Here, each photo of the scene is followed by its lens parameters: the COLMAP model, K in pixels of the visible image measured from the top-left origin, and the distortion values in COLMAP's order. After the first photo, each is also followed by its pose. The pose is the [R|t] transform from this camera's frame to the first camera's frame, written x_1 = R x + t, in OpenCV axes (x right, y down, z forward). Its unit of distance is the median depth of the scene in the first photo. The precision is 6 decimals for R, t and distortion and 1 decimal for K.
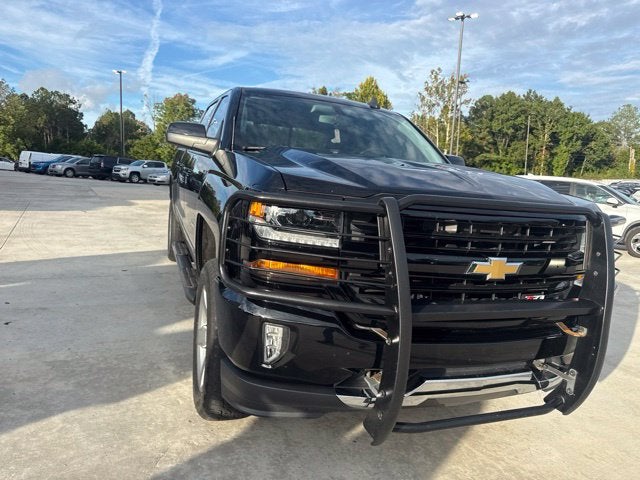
lens RADIAL K [[454.2, 0, 323.2], [0, 454.2, 243.7], [0, 0, 1]] dist [0.022870, -0.028106]
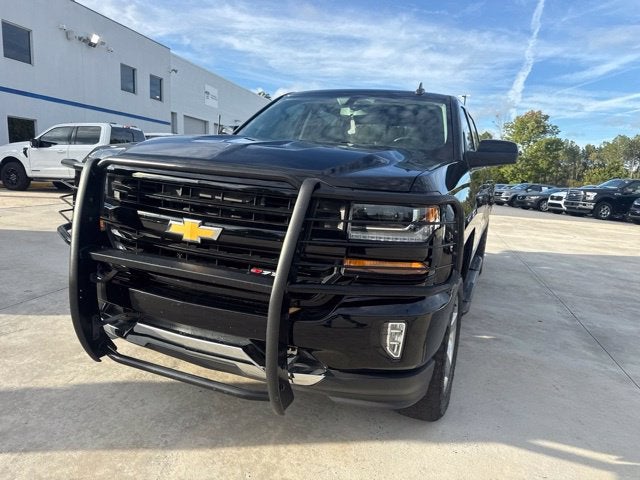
lens RADIAL K [[454.2, 0, 324.6], [0, 454.2, 244.0], [0, 0, 1]] dist [0.022870, -0.028106]
pose [[0.737880, 0.088499, -0.669105, 0.032420], [-0.117451, 0.993077, 0.001826, 0.001208], [0.664635, 0.077239, 0.743166, 0.011011]]
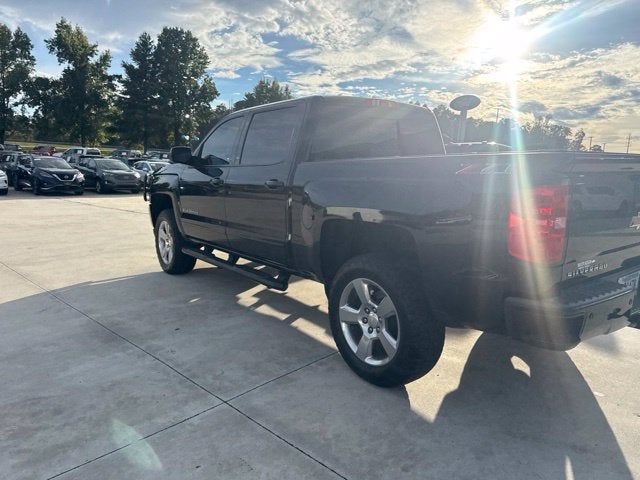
lens RADIAL K [[454.2, 0, 324.3], [0, 454.2, 242.4], [0, 0, 1]] dist [0.022870, -0.028106]
pose [[-0.950384, -0.048269, -0.307312, 0.014754], [-0.142524, 0.945668, 0.292232, -0.019794], [0.276509, 0.321532, -0.905627, 0.124673]]
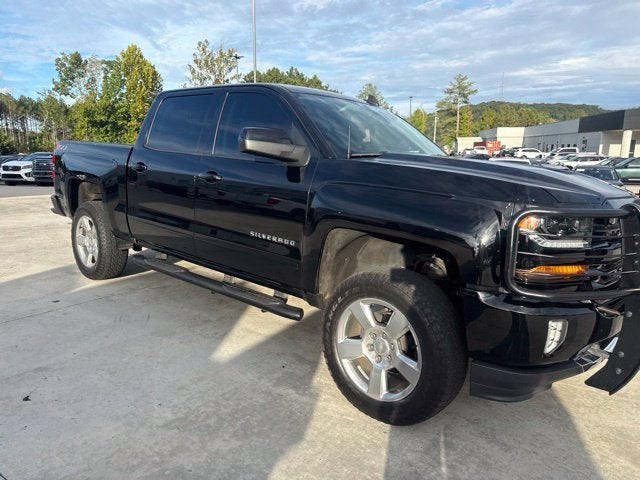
lens RADIAL K [[454.2, 0, 323.7], [0, 454.2, 243.4], [0, 0, 1]] dist [0.022870, -0.028106]
pose [[0.882294, -0.130023, 0.452383, -0.026521], [0.105519, 0.991266, 0.079110, -0.003999], [-0.458718, -0.022063, 0.888308, 0.005499]]
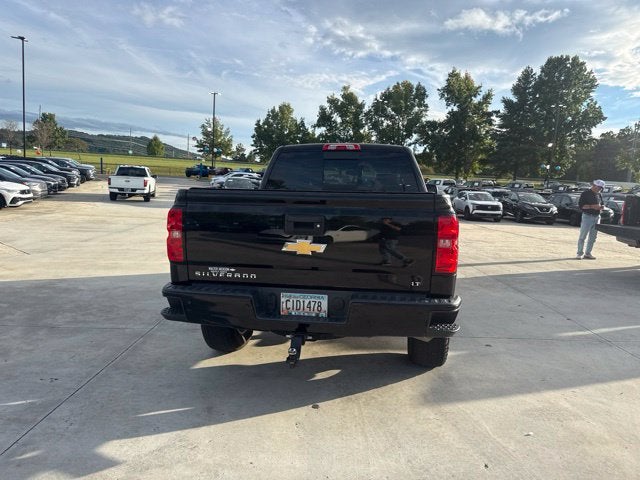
lens RADIAL K [[454.2, 0, 325.2], [0, 454.2, 235.1], [0, 0, 1]] dist [0.022870, -0.028106]
pose [[-0.867721, -0.158551, 0.471087, -0.039732], [-0.020012, 0.958136, 0.285614, -0.027169], [-0.496649, 0.238406, -0.834567, 0.131499]]
